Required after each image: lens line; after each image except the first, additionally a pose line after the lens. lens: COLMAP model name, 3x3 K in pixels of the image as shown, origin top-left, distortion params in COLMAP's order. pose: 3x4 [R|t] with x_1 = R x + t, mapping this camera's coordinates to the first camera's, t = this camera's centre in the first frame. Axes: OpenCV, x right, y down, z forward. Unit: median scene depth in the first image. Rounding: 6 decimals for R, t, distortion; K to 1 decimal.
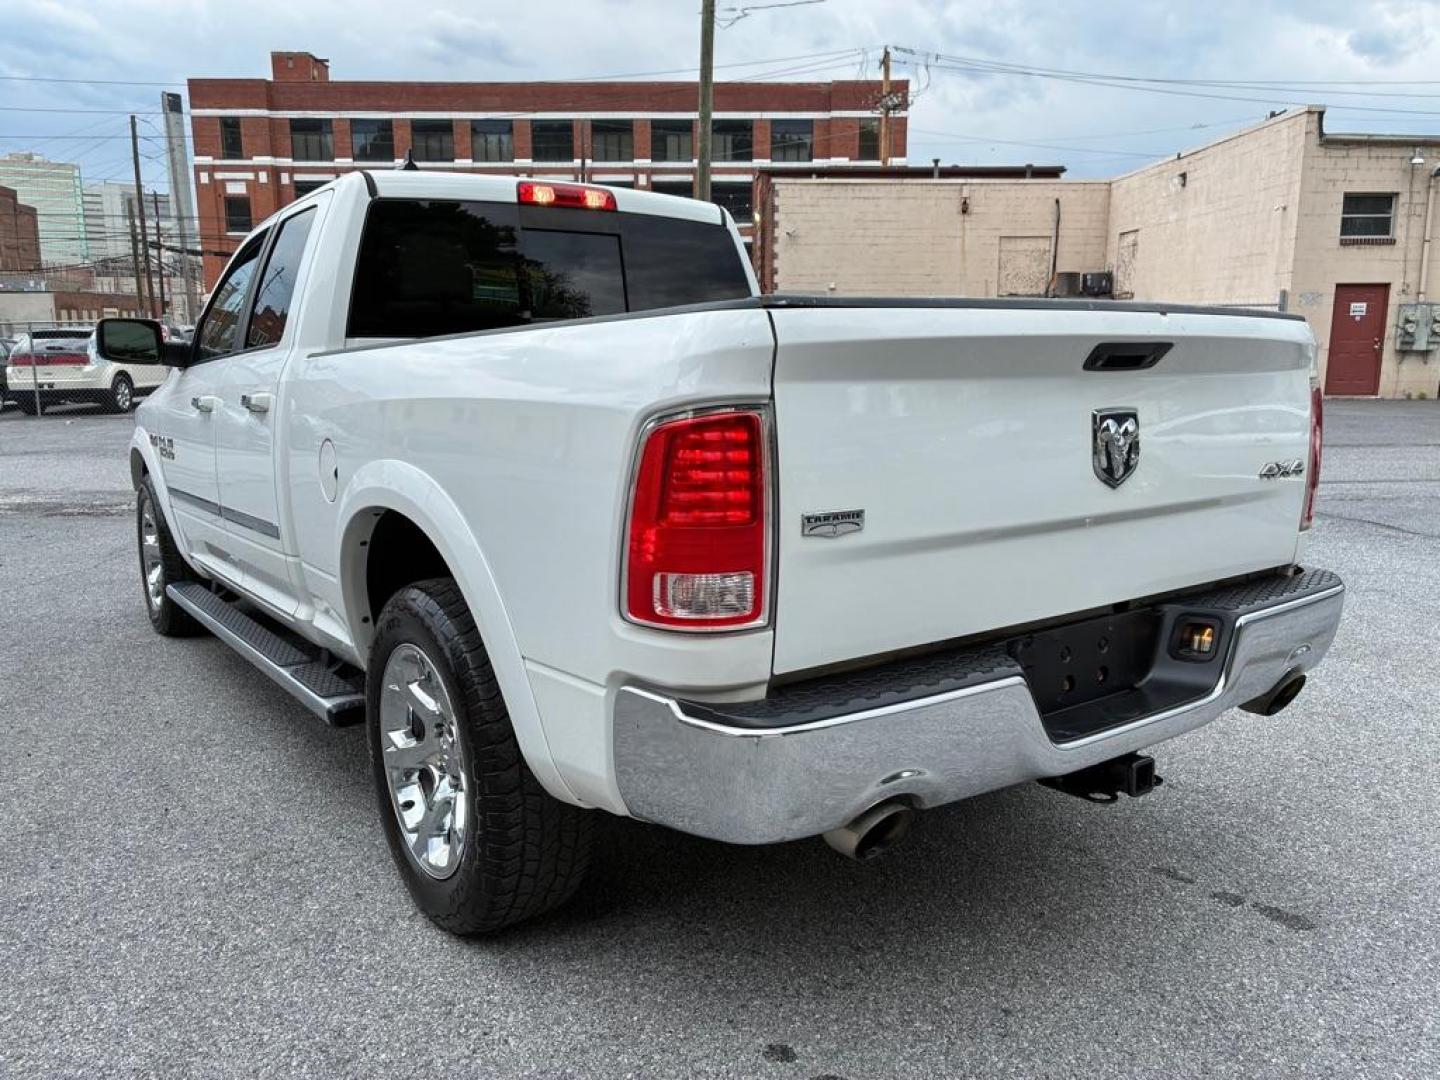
lens RADIAL K [[1120.4, 0, 727.4], [0, 1120.4, 533.0], [0, 0, 1]] dist [0.065790, -0.091632]
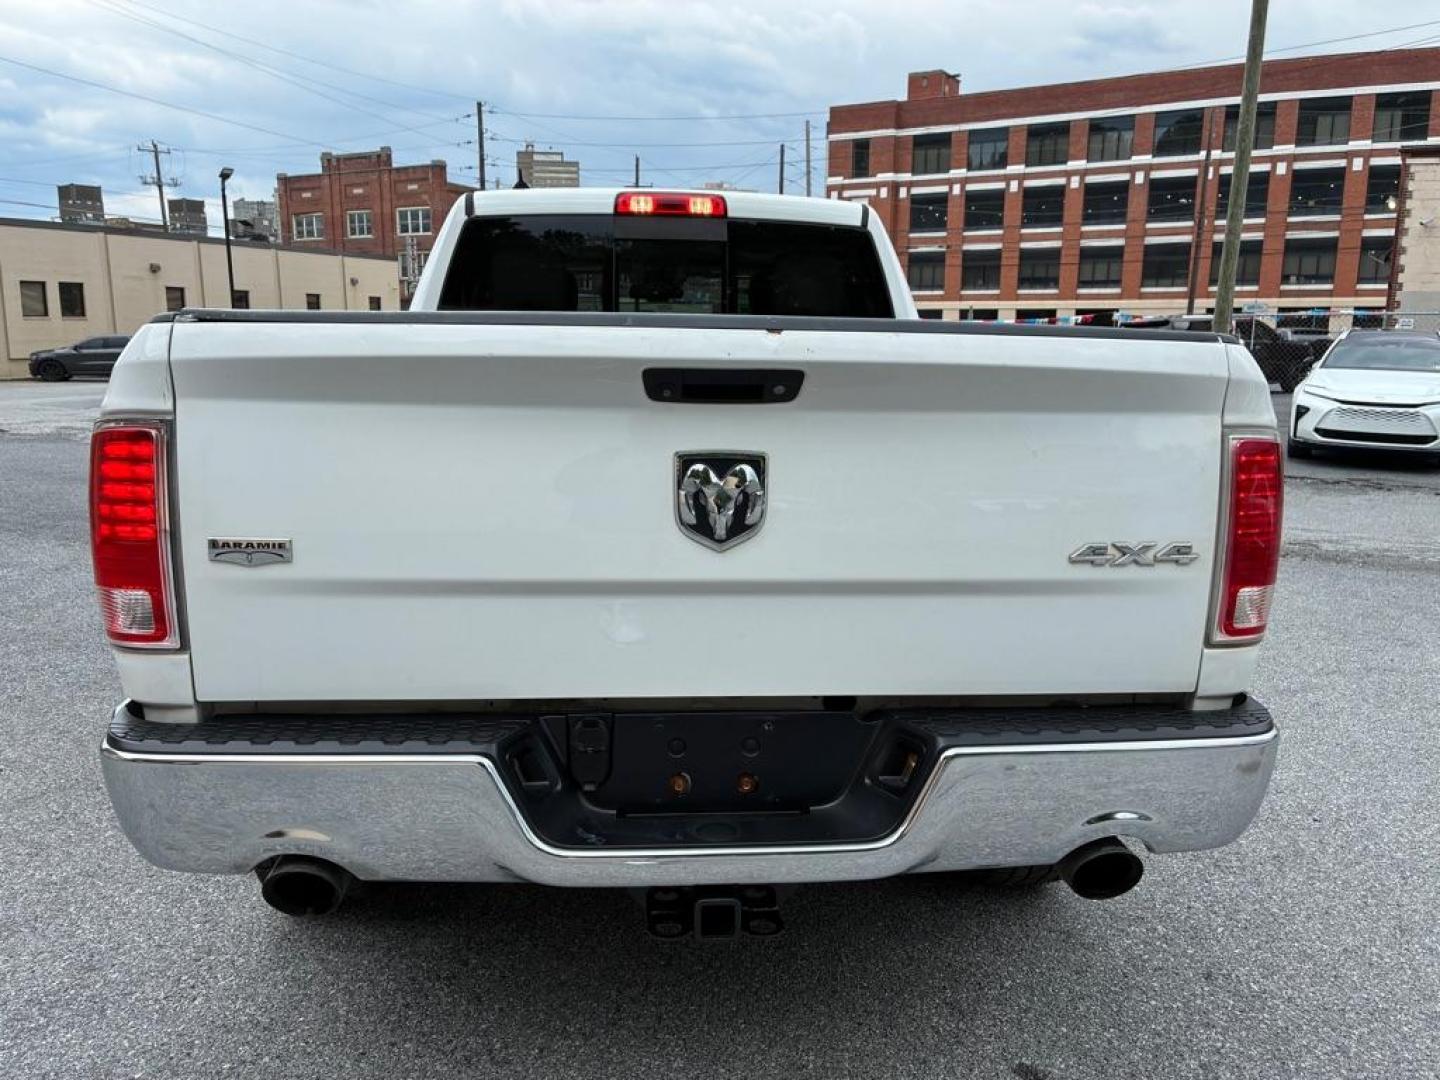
lens RADIAL K [[1123.7, 0, 723.7], [0, 1123.7, 542.1], [0, 0, 1]] dist [0.048832, -0.074266]
pose [[0.851718, 0.103289, -0.513720, 0.931512], [-0.101984, 0.994308, 0.030833, -0.087425], [0.513981, 0.026130, 0.857404, 0.400770]]
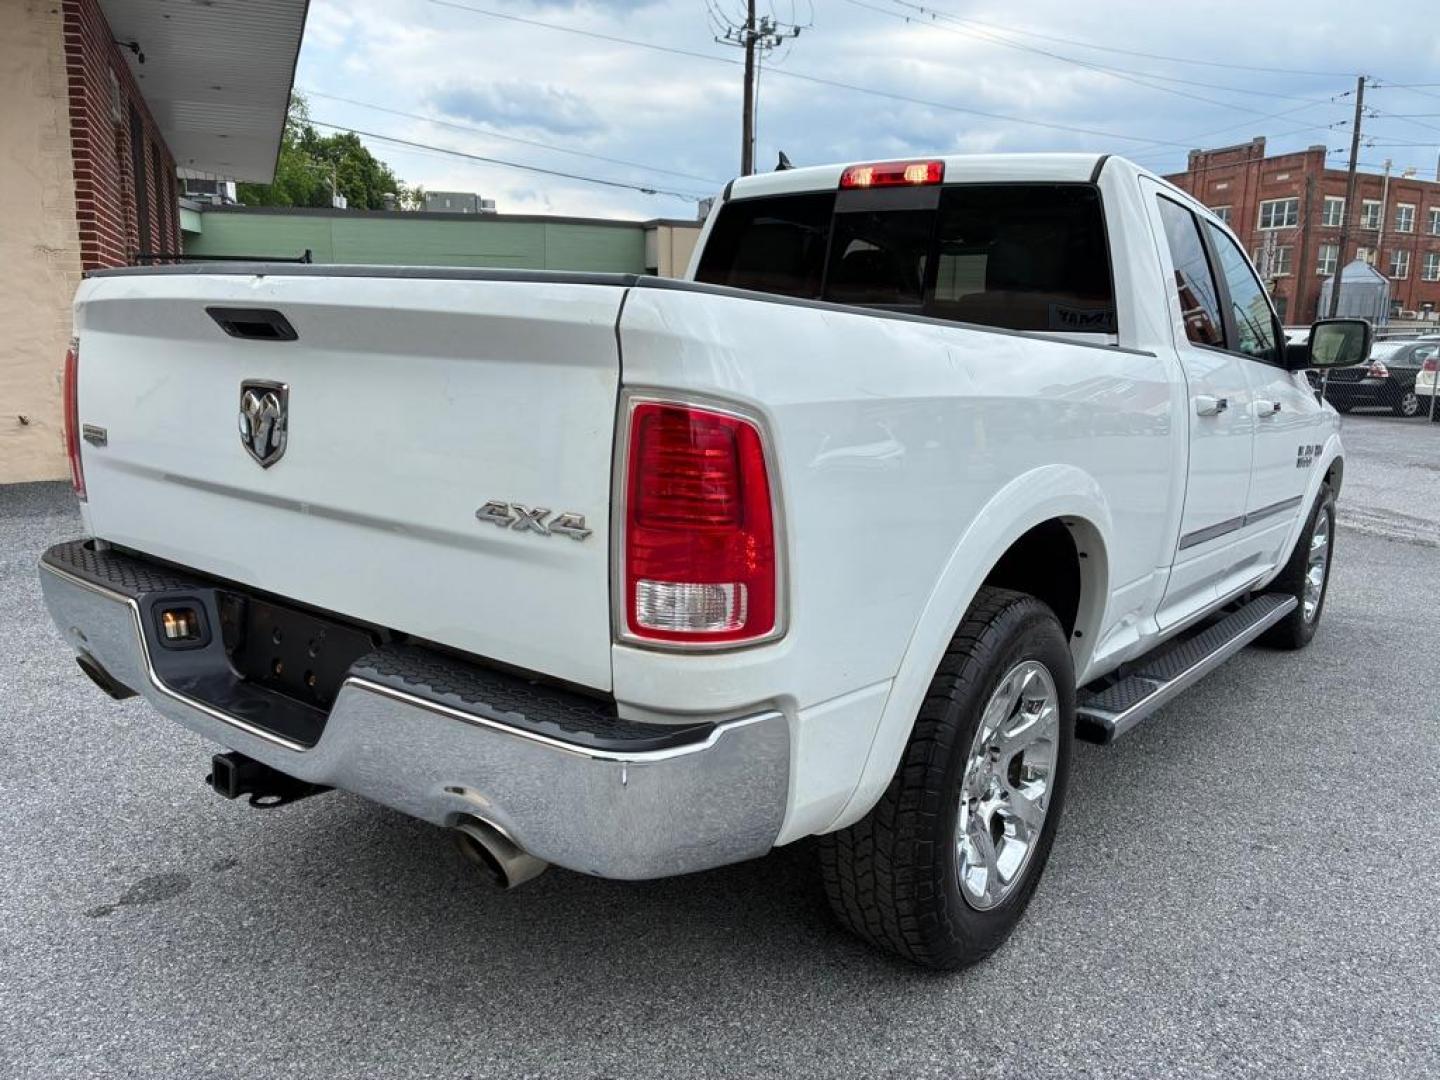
lens RADIAL K [[1120.4, 0, 727.4], [0, 1120.4, 533.0], [0, 0, 1]] dist [0.065790, -0.091632]
pose [[0.277287, 0.183426, -0.943116, 1.648573], [-0.191386, 0.972480, 0.132867, -0.226614], [0.941533, 0.143657, 0.304761, 1.341734]]
